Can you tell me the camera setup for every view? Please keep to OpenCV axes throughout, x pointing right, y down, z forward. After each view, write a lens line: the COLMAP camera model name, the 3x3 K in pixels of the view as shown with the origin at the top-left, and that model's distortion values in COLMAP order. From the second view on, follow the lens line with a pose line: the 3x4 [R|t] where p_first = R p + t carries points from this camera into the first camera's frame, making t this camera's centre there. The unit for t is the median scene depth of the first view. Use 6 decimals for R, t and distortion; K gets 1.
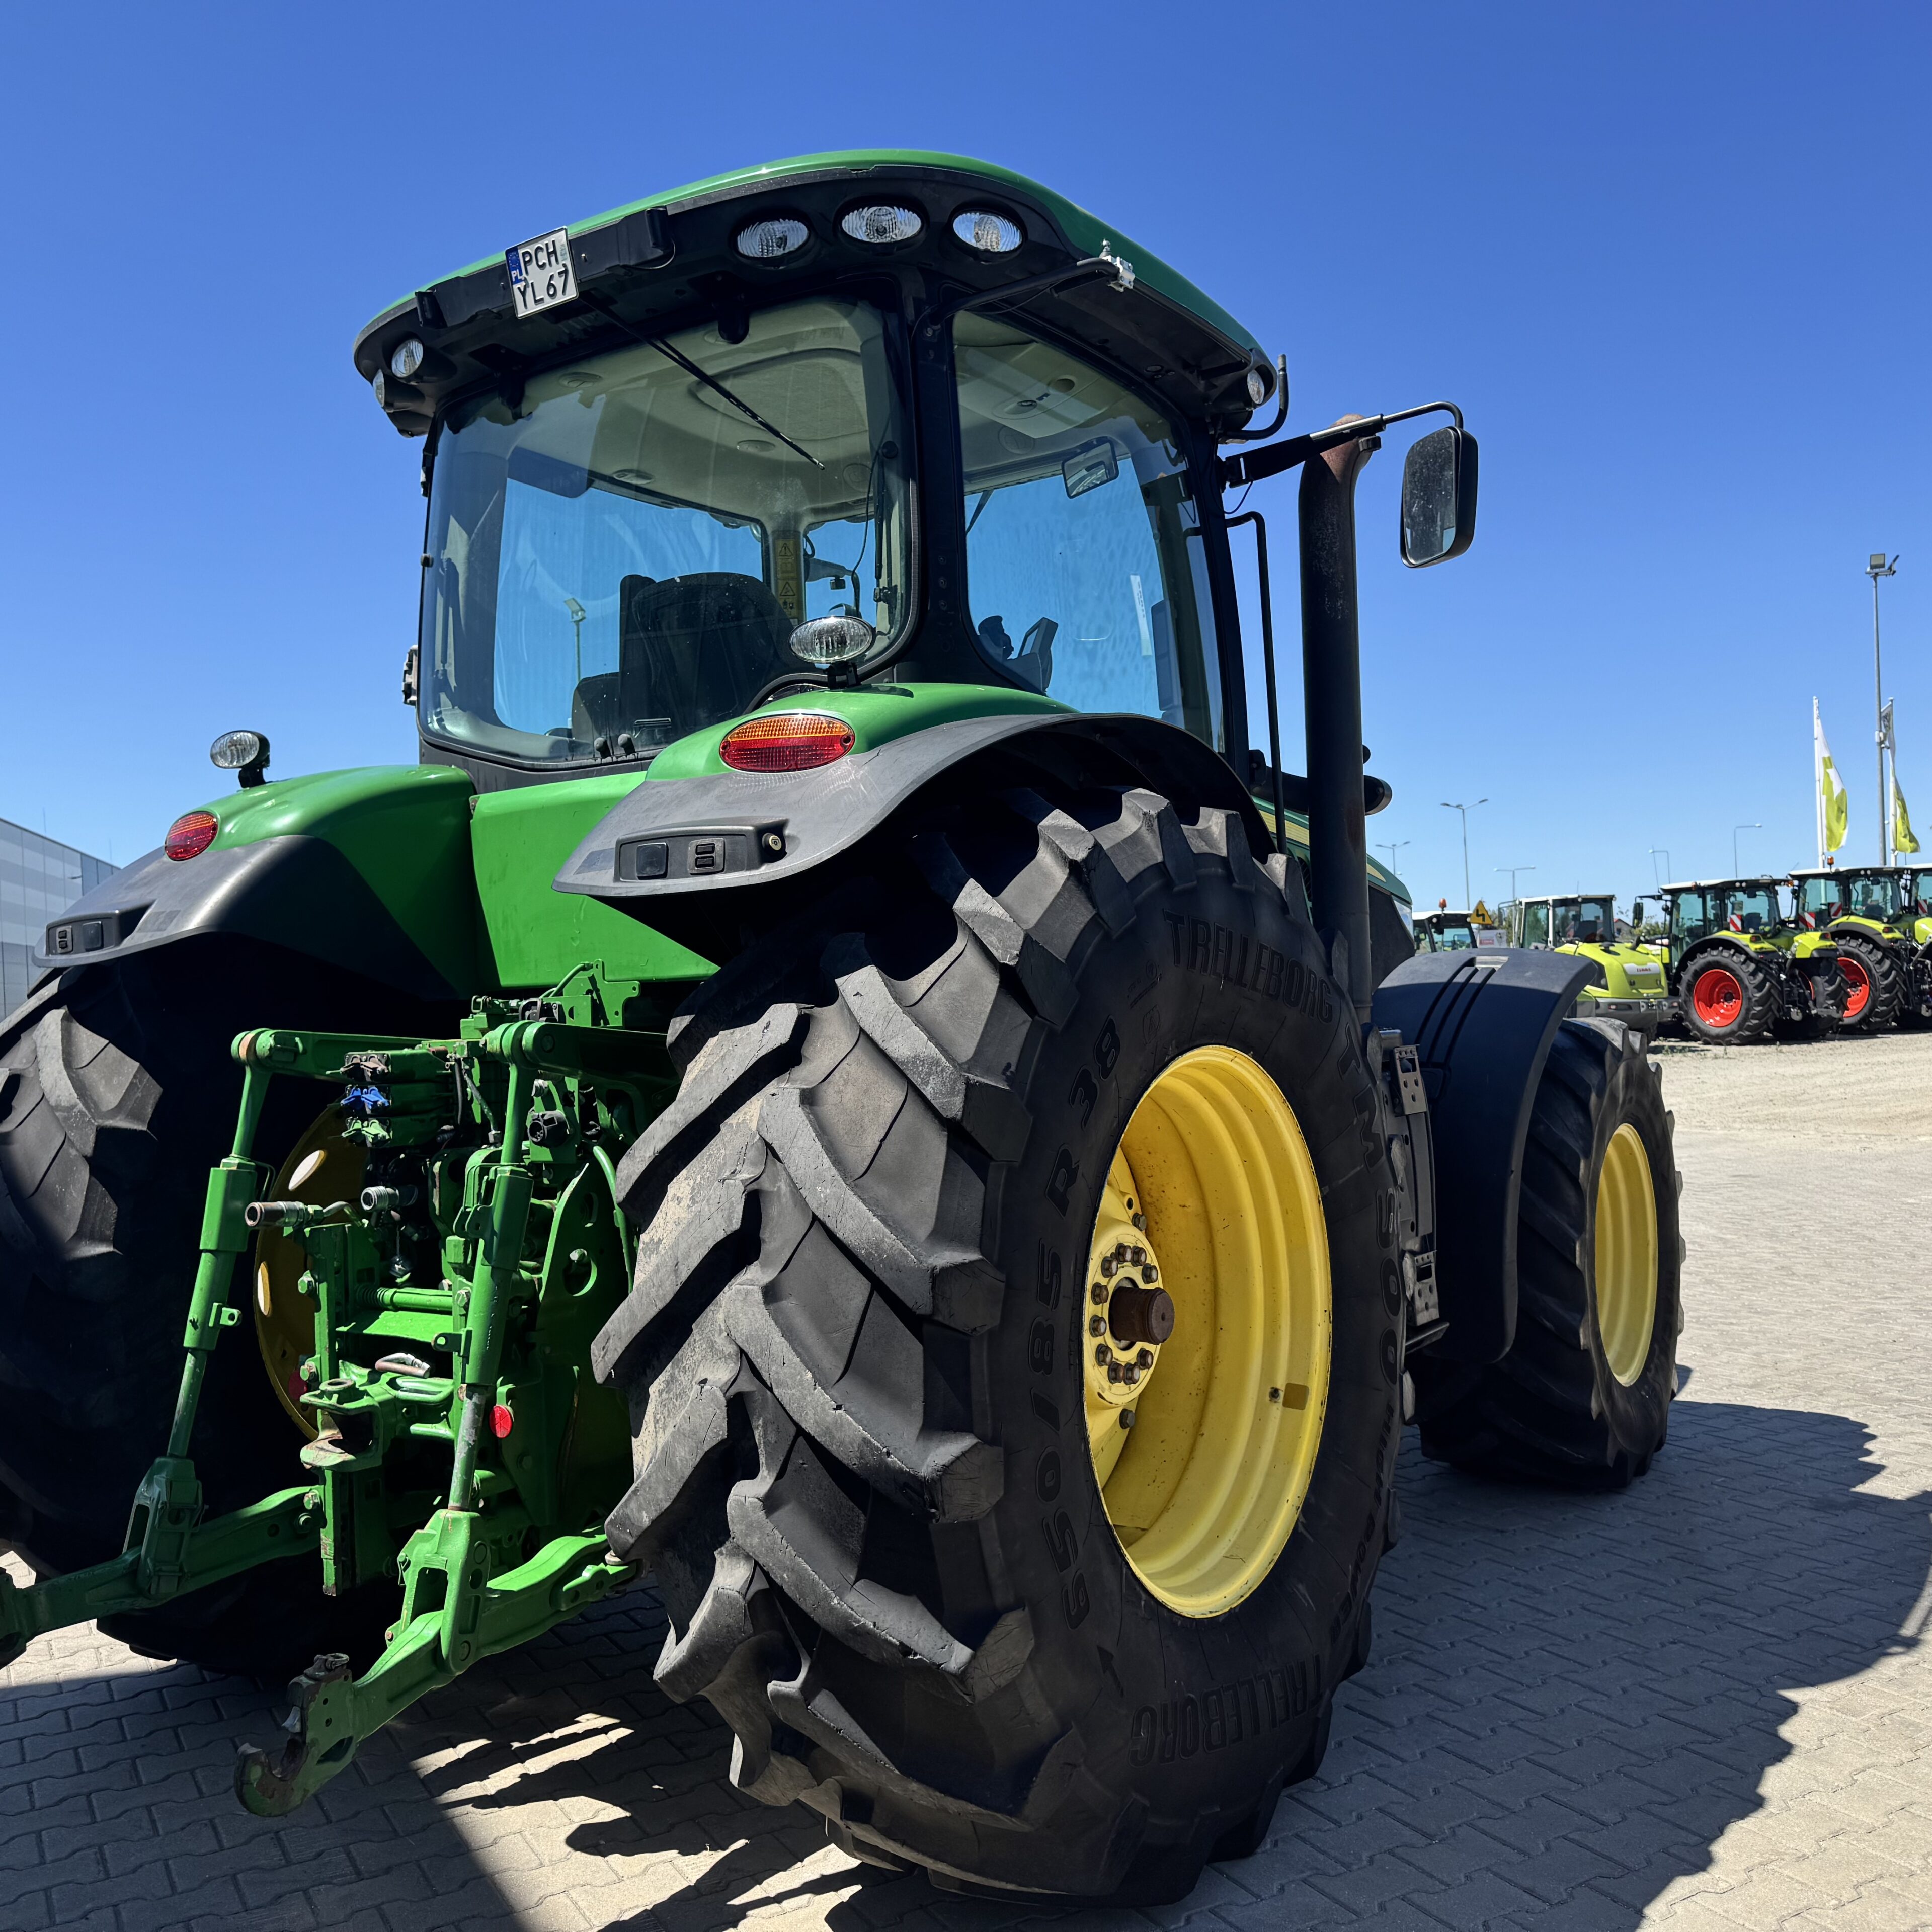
lens RADIAL K [[1402.1, 0, 988.1], [0, 1402.1, 963.9], [0, 0, 1]] dist [0.099731, -0.149513]
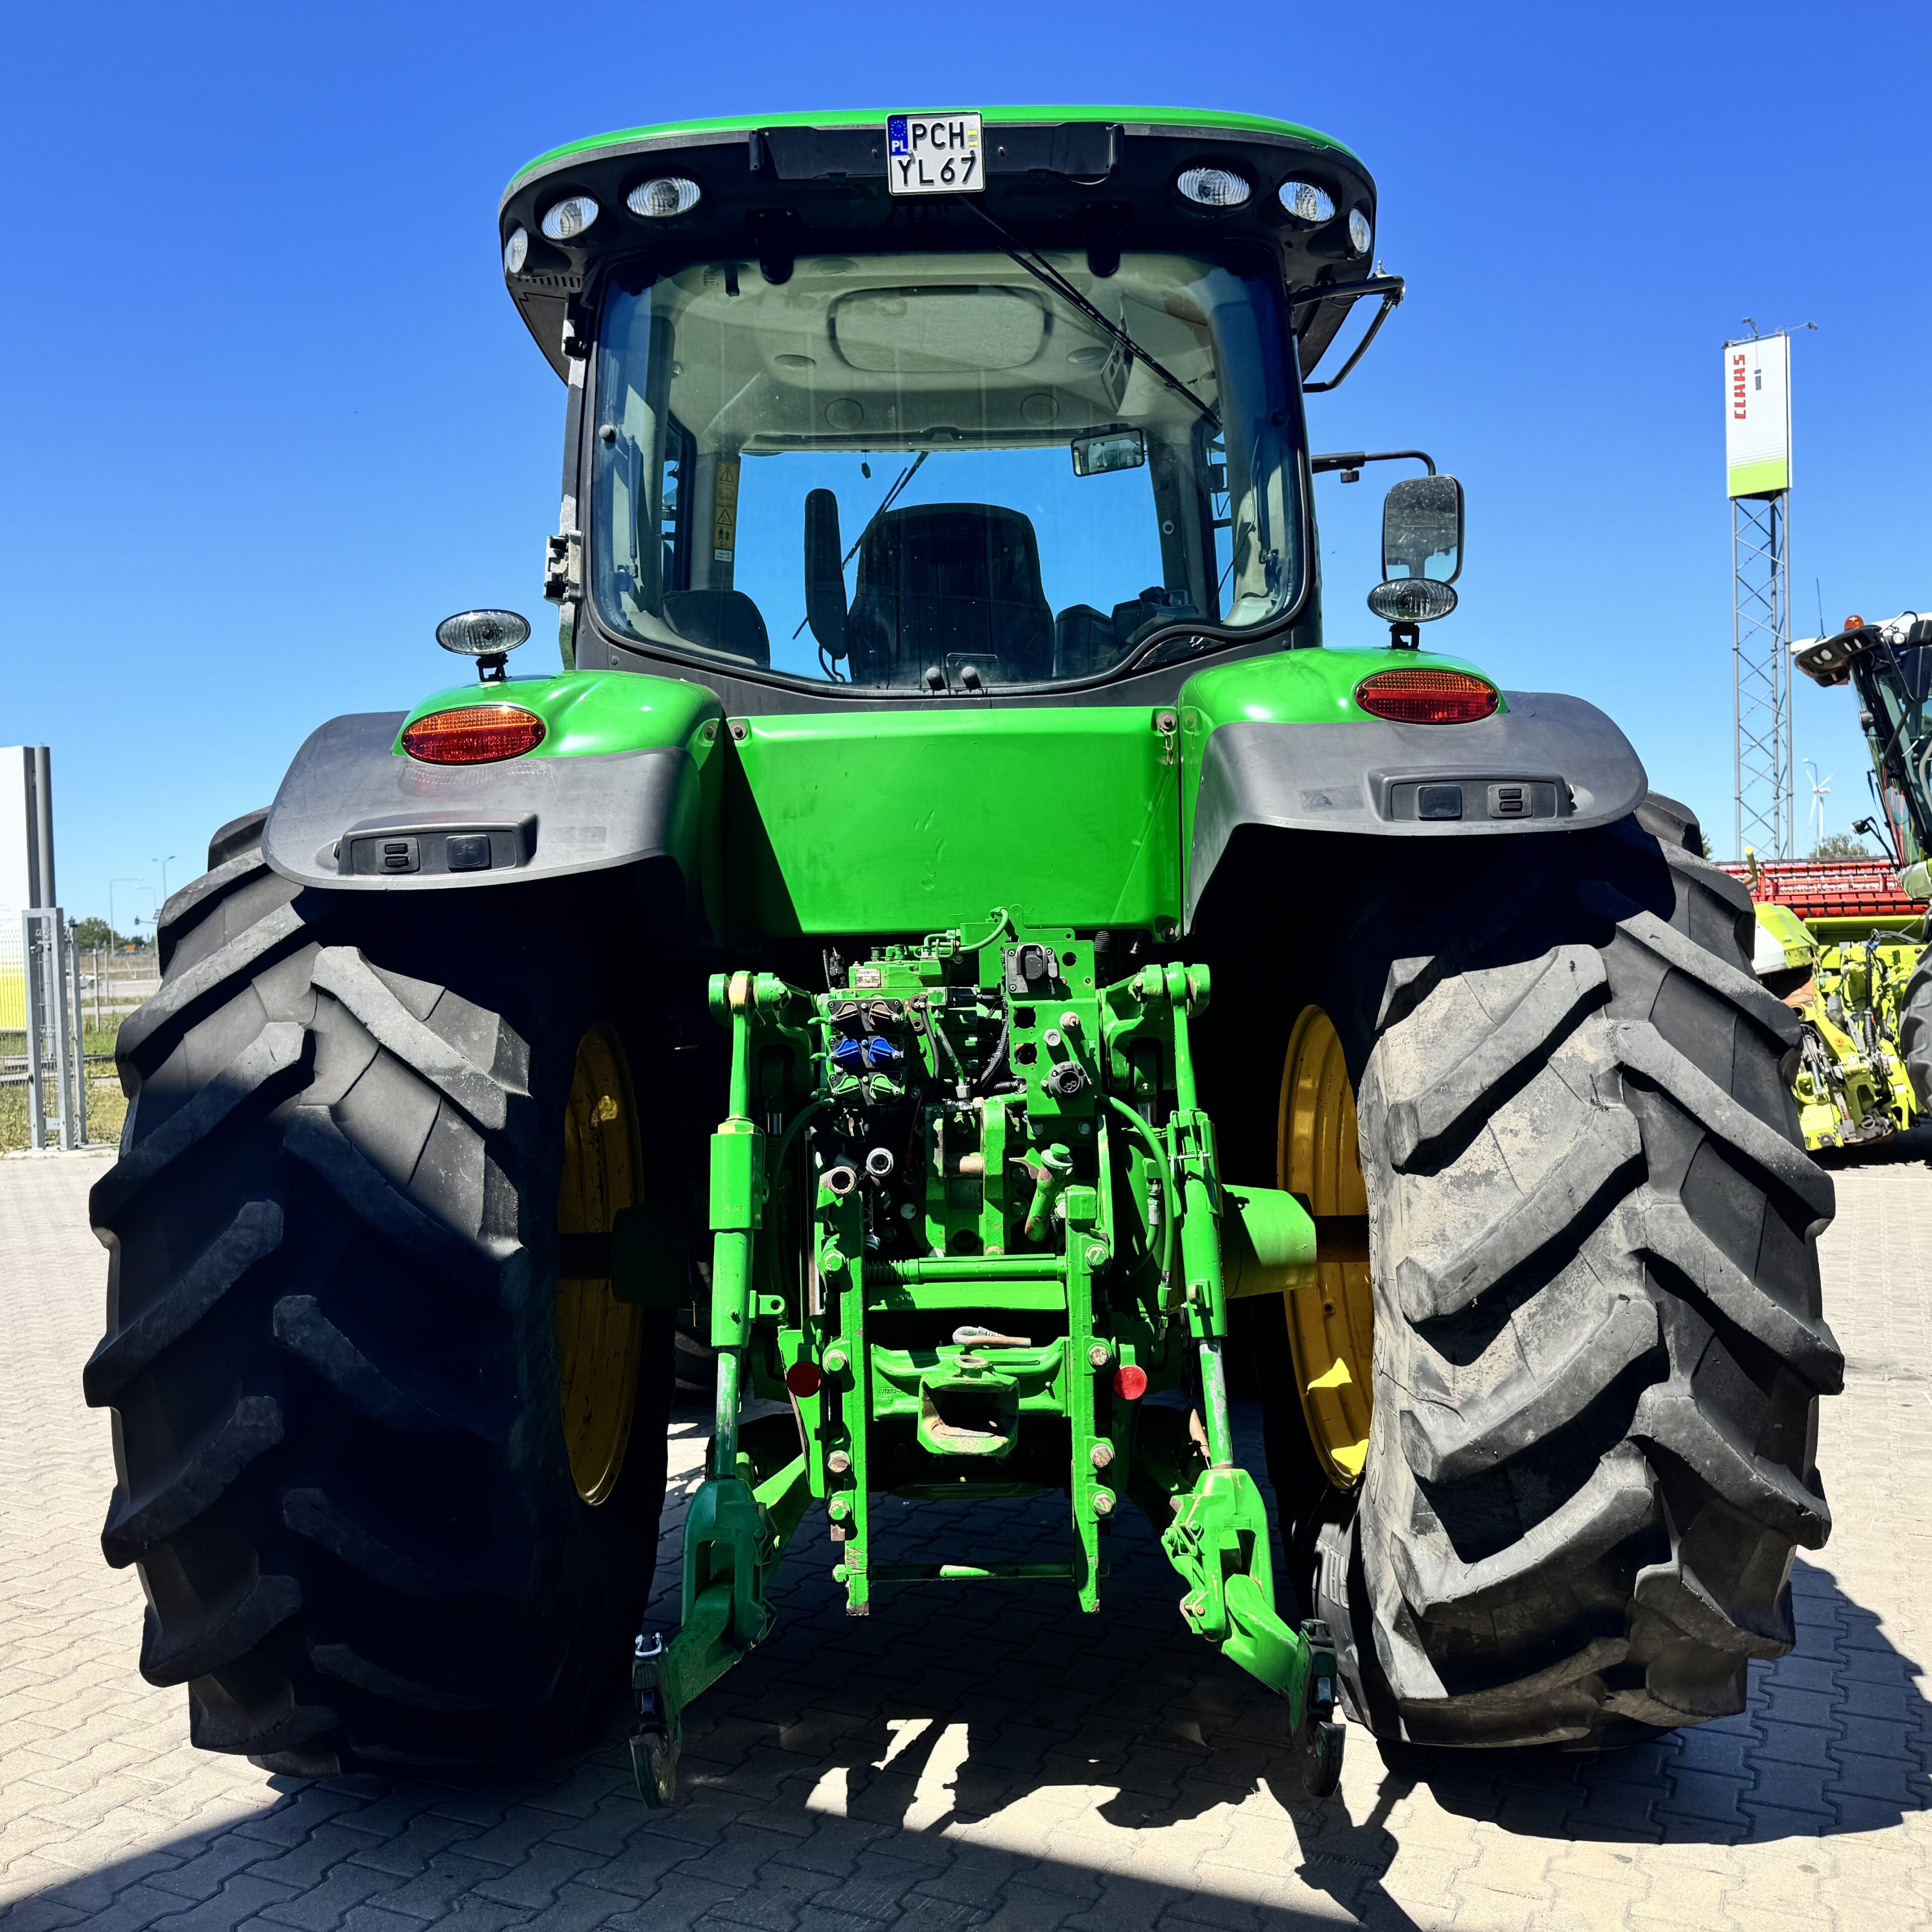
lens RADIAL K [[1402.1, 0, 988.1], [0, 1402.1, 963.9], [0, 0, 1]] dist [0.099731, -0.149513]
pose [[0.897128, 0.016247, 0.441472, -0.739094], [-0.020286, 0.999784, 0.004429, 0.033945], [-0.441305, -0.012930, 0.897264, 0.171866]]
